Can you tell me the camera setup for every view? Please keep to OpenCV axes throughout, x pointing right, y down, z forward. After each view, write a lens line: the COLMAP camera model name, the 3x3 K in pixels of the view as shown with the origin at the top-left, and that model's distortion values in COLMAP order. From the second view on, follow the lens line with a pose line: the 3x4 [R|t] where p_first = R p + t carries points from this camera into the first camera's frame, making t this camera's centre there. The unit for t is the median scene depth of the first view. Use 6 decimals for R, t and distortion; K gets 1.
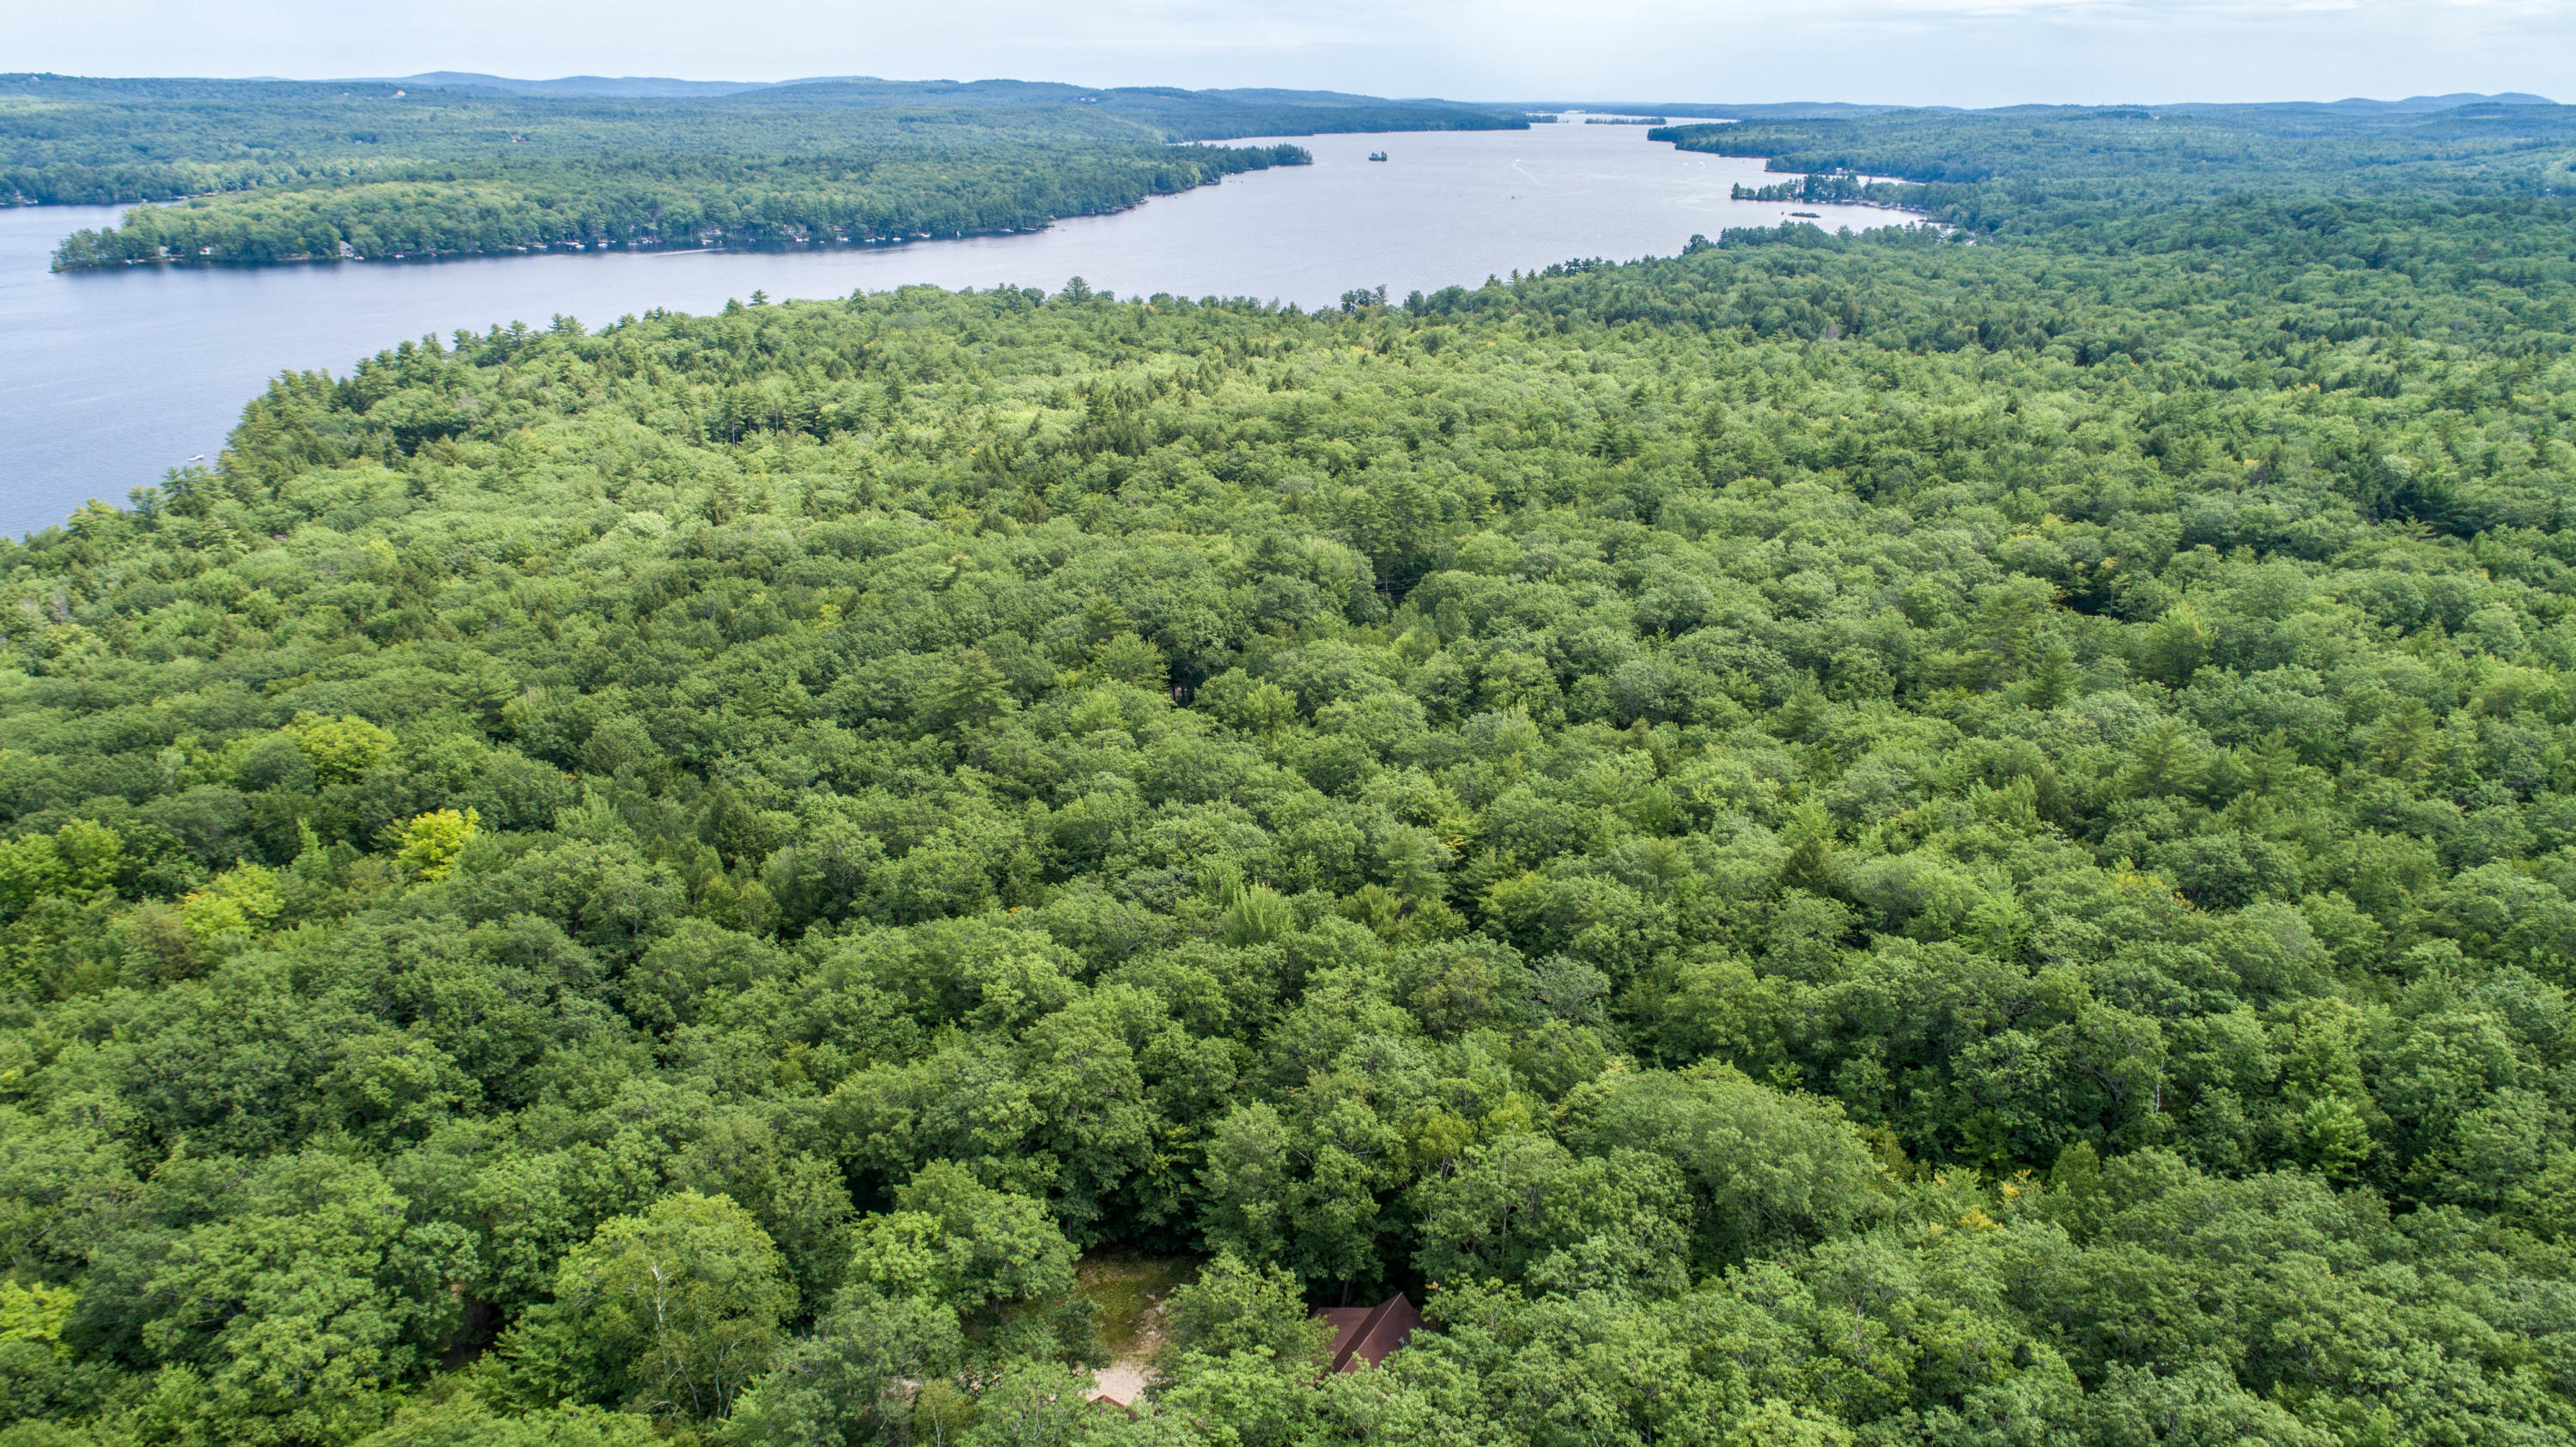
lens RADIAL K [[1727.7, 0, 1286.9], [0, 1727.7, 737.2], [0, 0, 1]] dist [-0.022597, 0.011643]
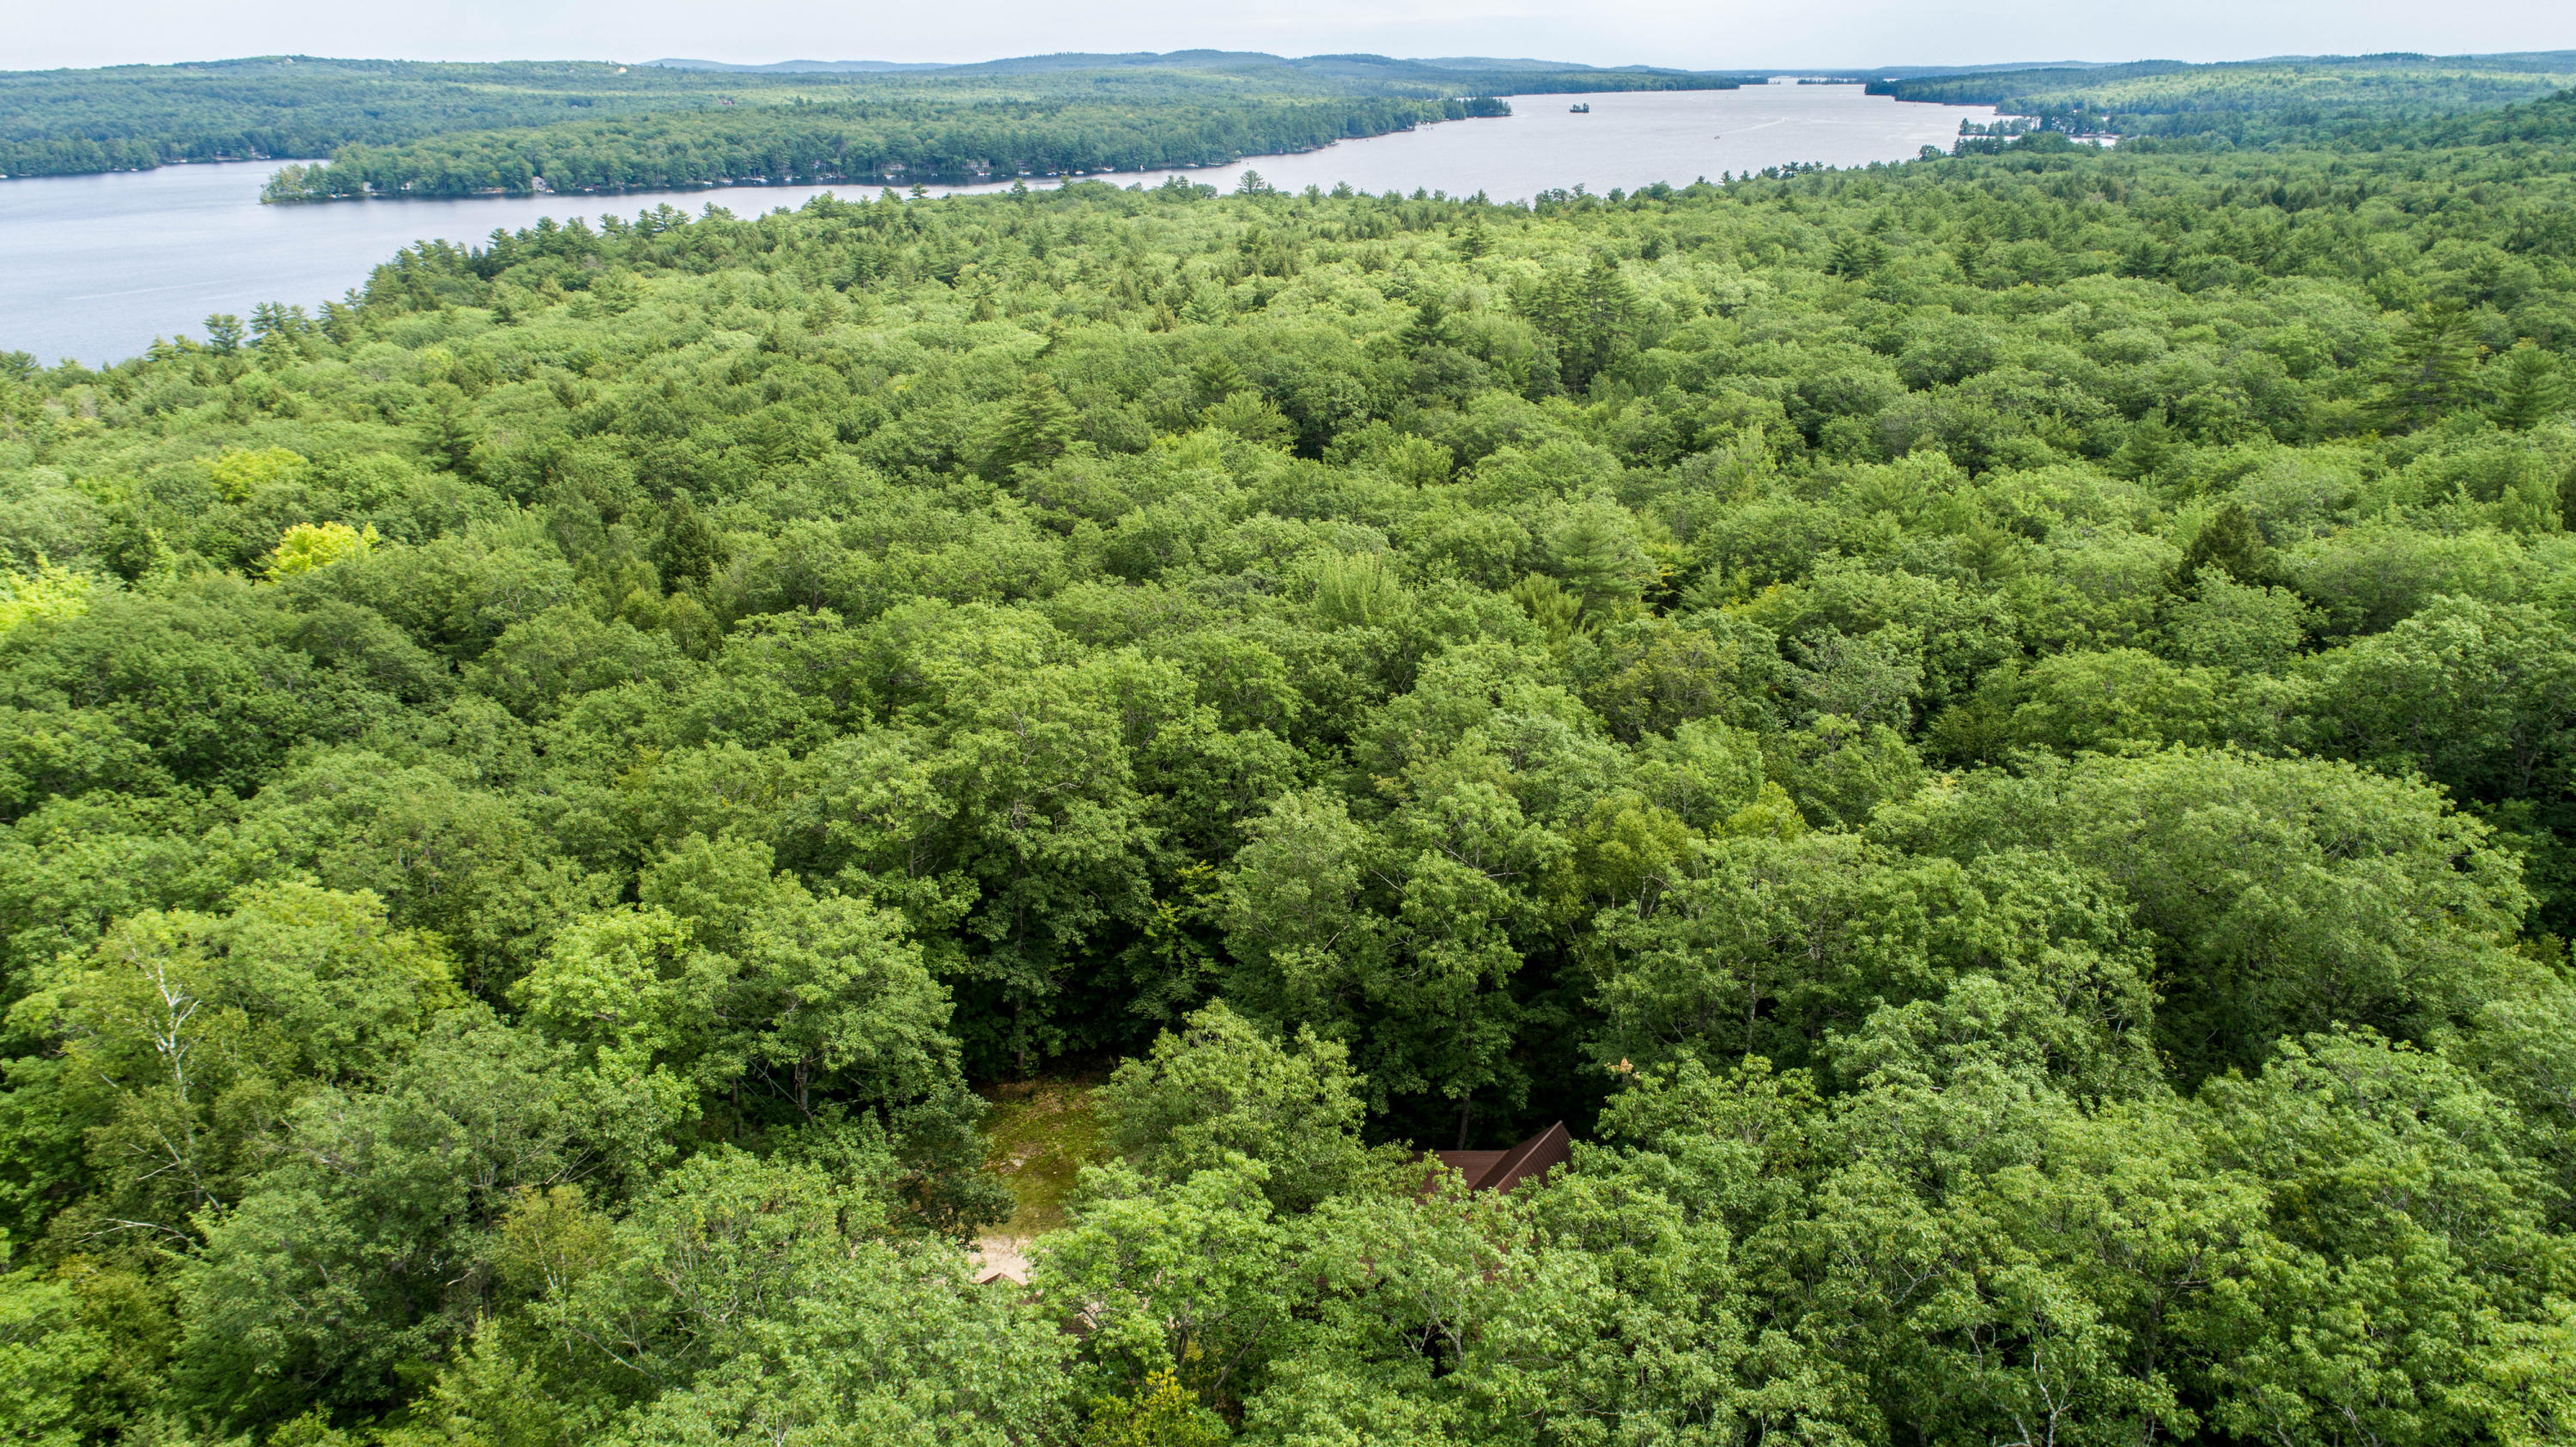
lens RADIAL K [[1727.7, 0, 1282.4], [0, 1727.7, 732.5], [0, 0, 1]] dist [-0.022597, 0.011643]
pose [[0.993611, 0.020306, -0.111014, 0.028879], [-0.019318, 0.999764, 0.009972, 0.151957], [0.111190, -0.007764, 0.993769, 0.350429]]
